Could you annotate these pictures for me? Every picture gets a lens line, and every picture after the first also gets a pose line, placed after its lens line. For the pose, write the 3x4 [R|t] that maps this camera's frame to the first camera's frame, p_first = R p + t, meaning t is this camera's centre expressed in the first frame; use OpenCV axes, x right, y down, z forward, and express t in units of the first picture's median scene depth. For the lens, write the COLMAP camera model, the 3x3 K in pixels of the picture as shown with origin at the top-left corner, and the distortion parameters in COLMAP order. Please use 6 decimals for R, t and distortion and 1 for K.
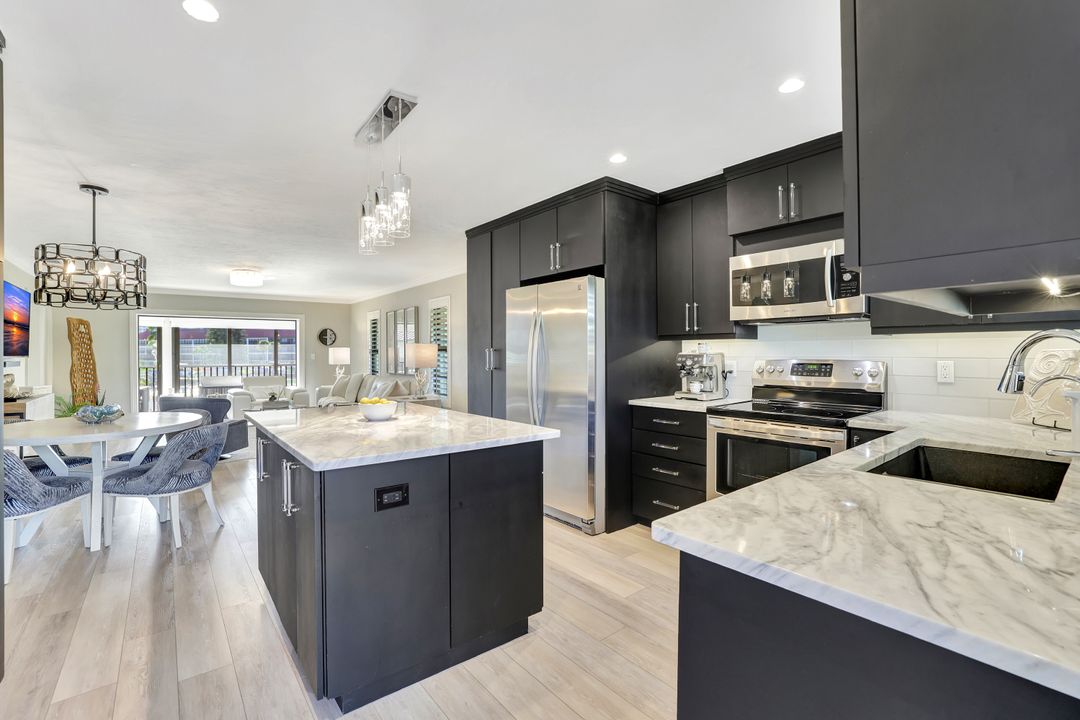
lens RADIAL K [[469.9, 0, 544.0], [0, 469.9, 351.6], [0, 0, 1]] dist [-0.015794, 0.000272]
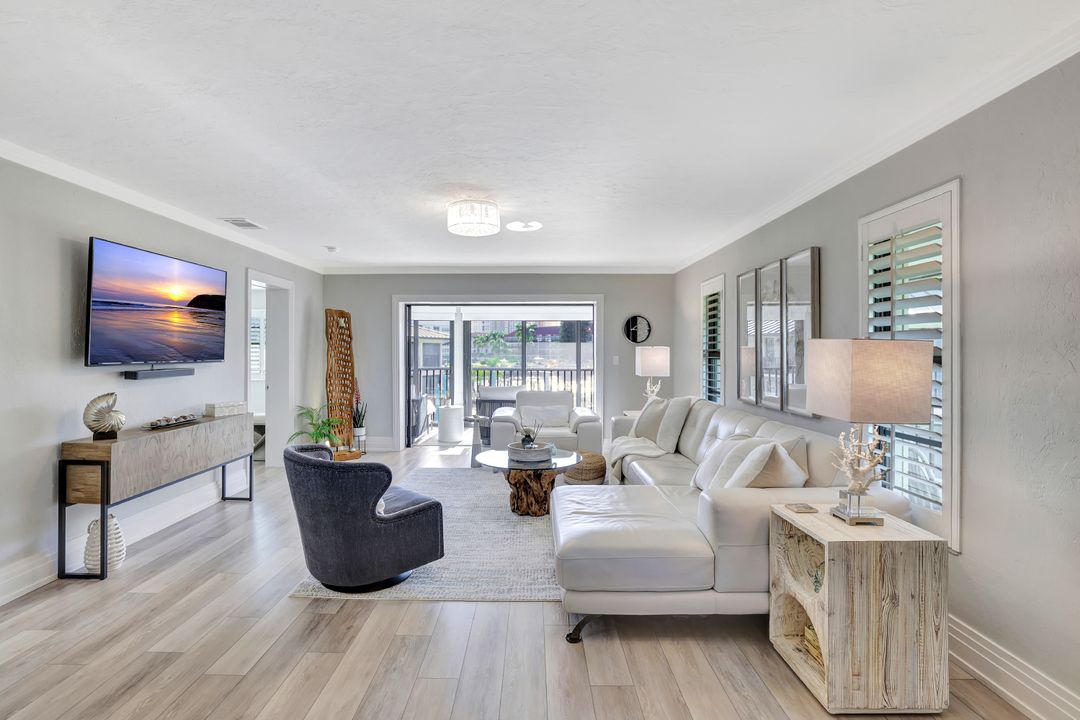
lens RADIAL K [[513.2, 0, 542.8], [0, 513.2, 351.7], [0, 0, 1]] dist [-0.001845, 0.000056]
pose [[0.784848, 0.007278, -0.619645, -0.153683], [-0.004656, 0.999972, 0.005848, -0.005548], [0.619670, -0.001704, 0.784860, 0.427162]]
